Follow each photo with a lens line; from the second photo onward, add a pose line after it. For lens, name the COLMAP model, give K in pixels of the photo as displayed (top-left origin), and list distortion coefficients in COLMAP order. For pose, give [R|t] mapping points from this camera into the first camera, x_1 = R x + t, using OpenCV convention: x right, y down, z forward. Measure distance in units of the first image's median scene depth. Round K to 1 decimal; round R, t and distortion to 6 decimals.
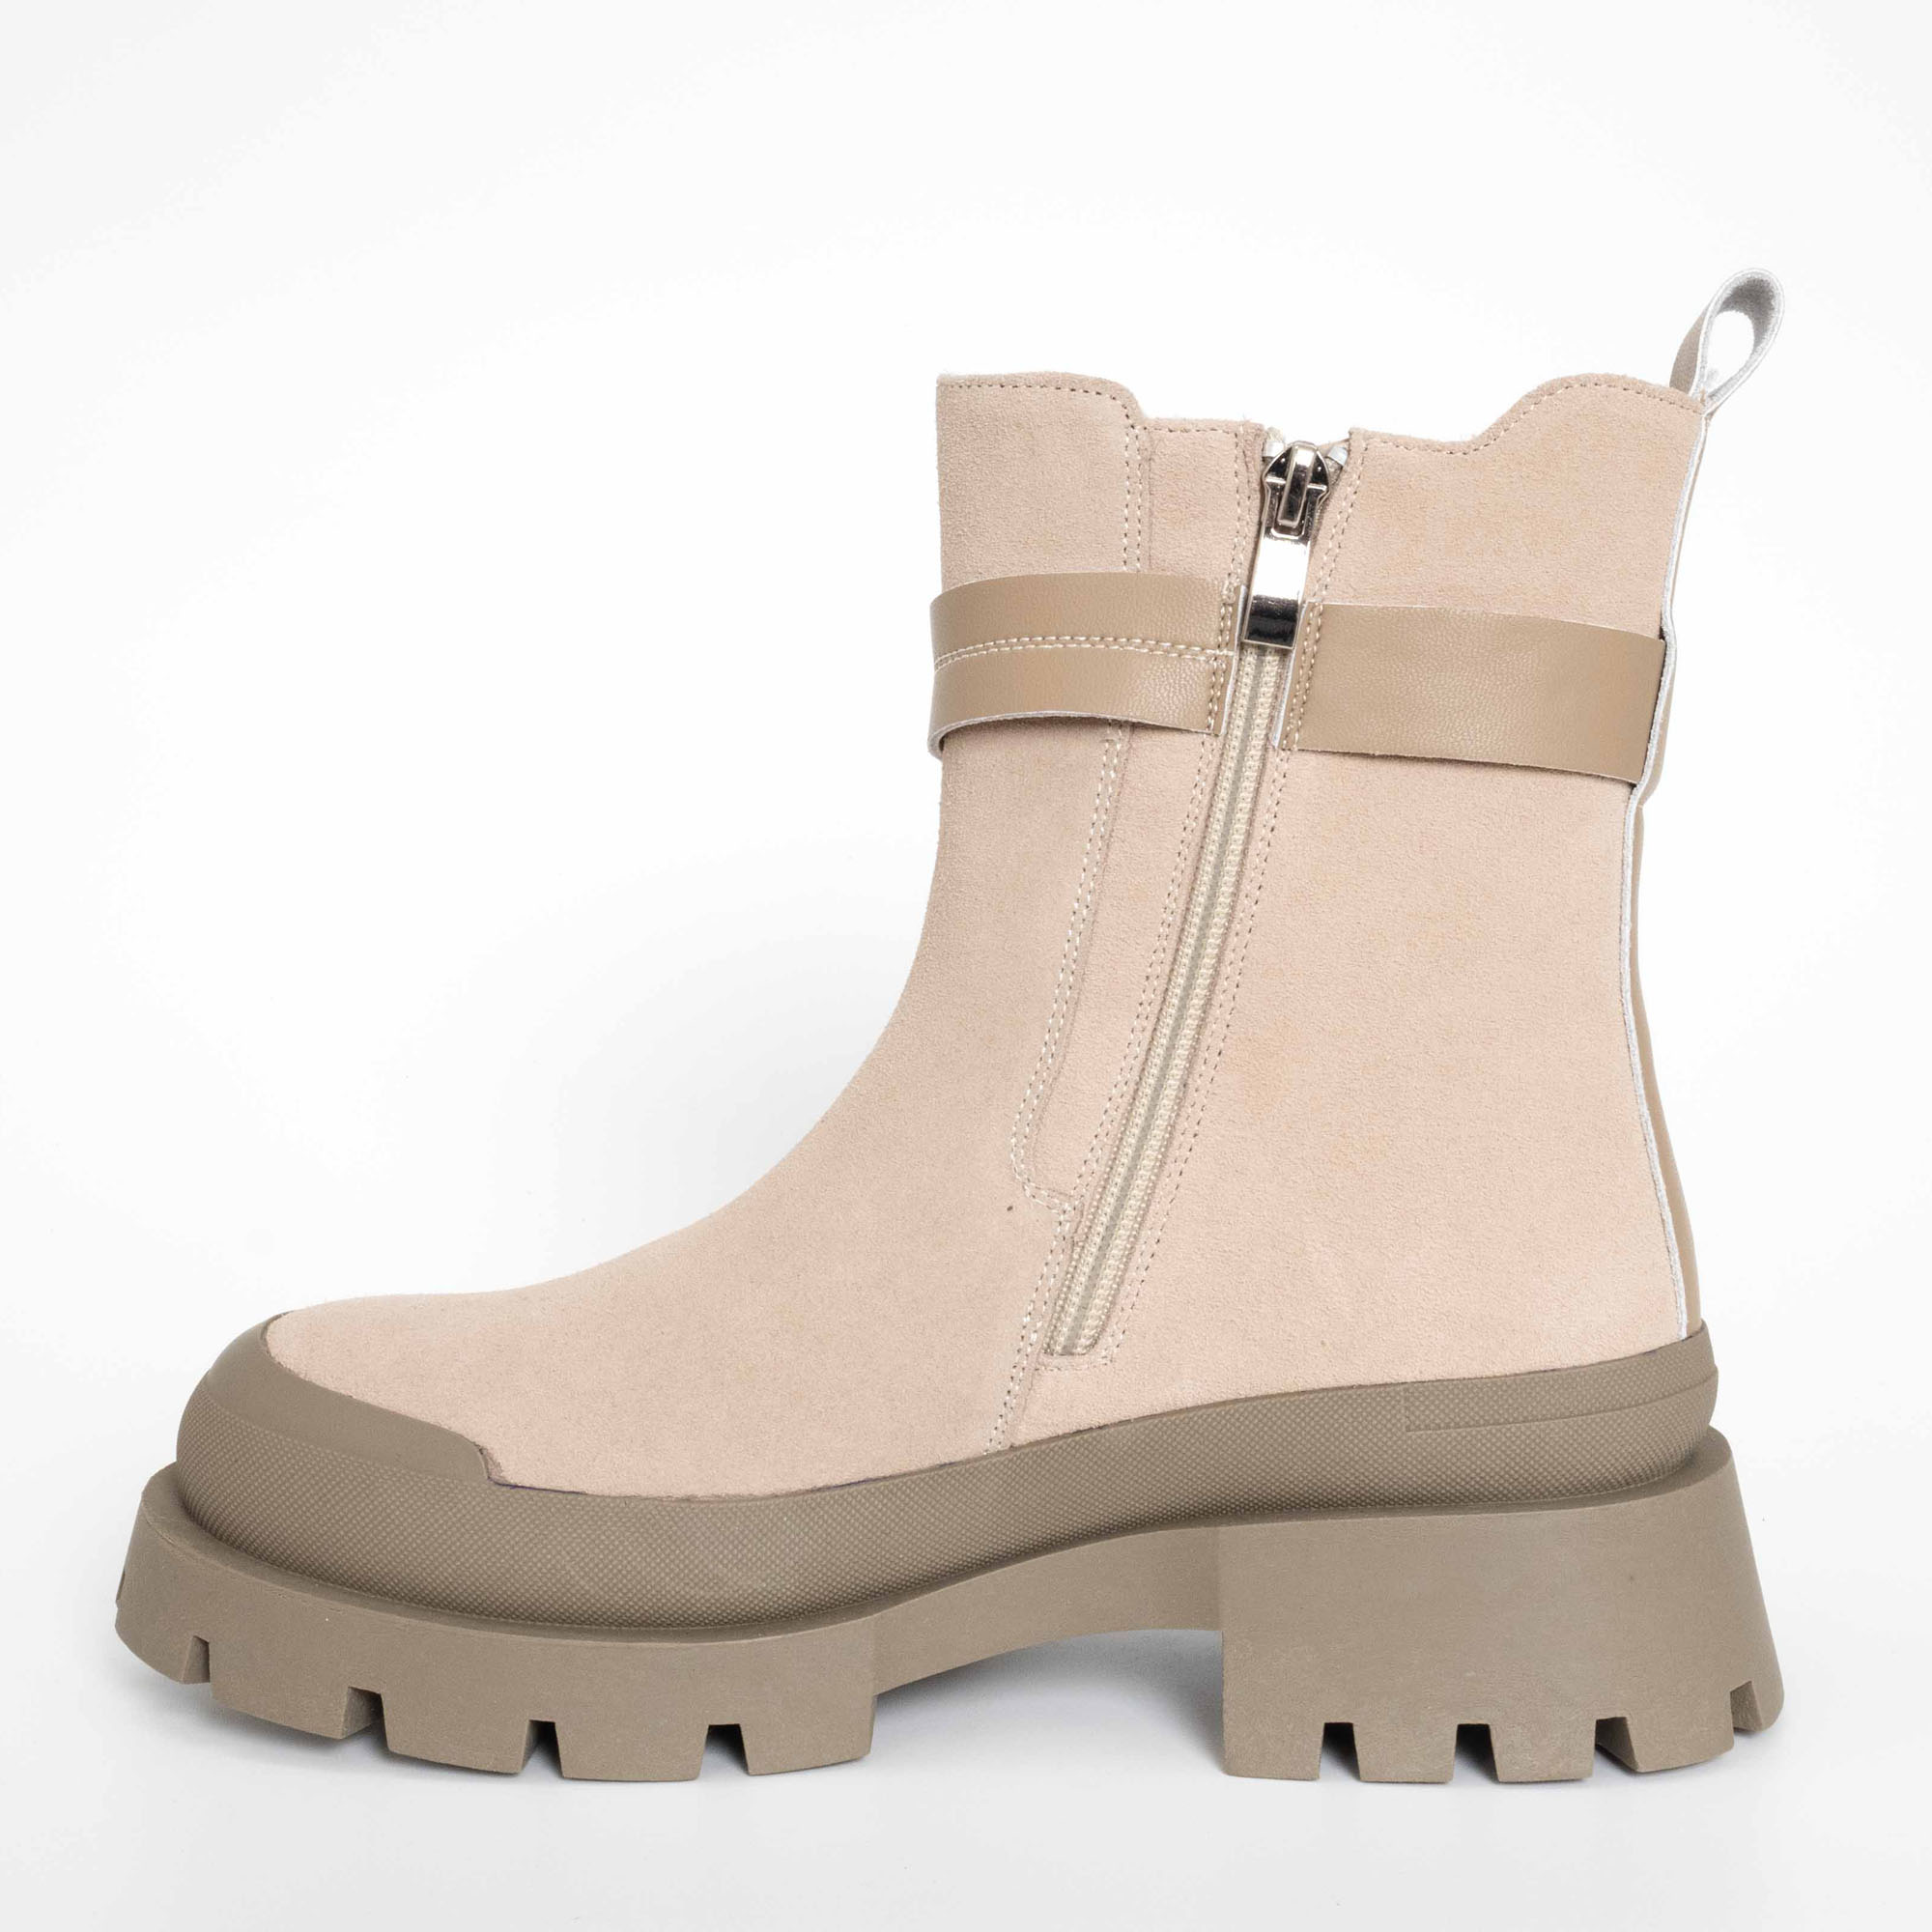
lens RADIAL K [[3187.3, 0, 931.0], [0, 3187.3, 966.9], [0, 0, 1]] dist [0.025765, 0.000000]
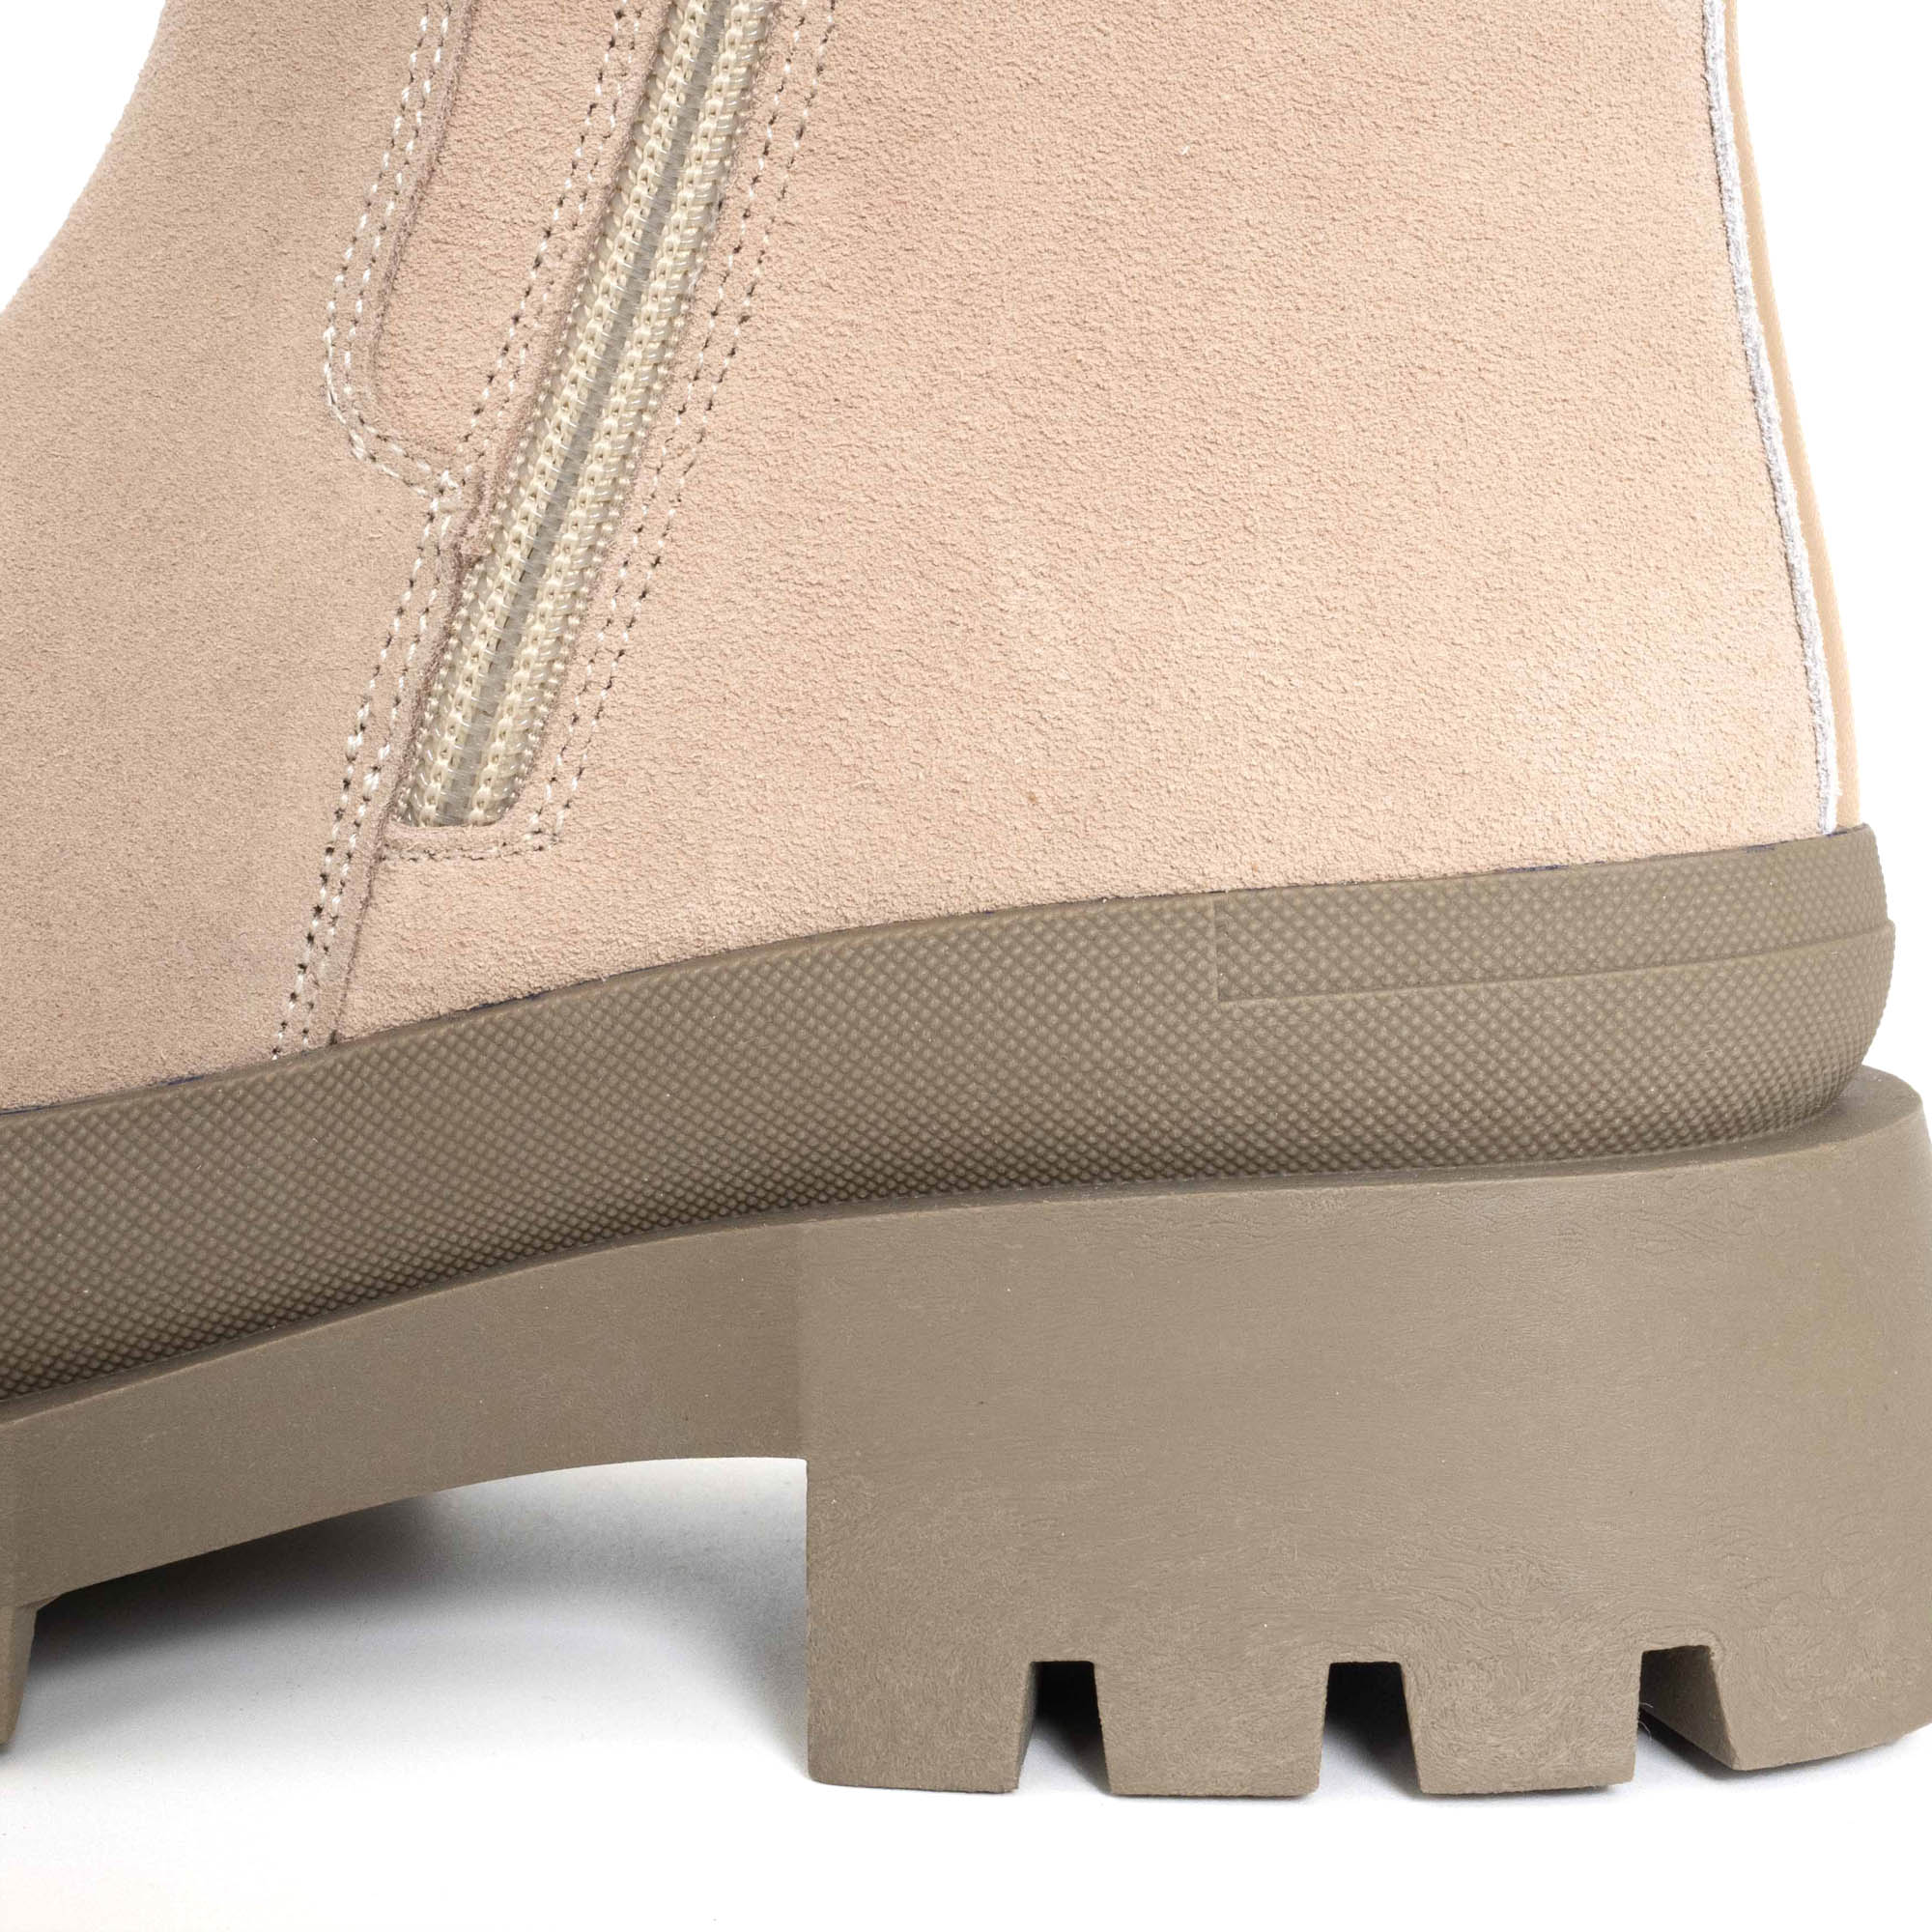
lens RADIAL K [[3187.3, 0, 967.7], [0, 3187.3, 957.6], [0, 0, 1]] dist [0.025765, 0.000000]
pose [[0.999405, 0.005715, 0.034010, 0.098998], [-0.005814, 0.999979, 0.002823, 0.138433], [-0.033993, -0.003019, 0.999418, 0.560277]]
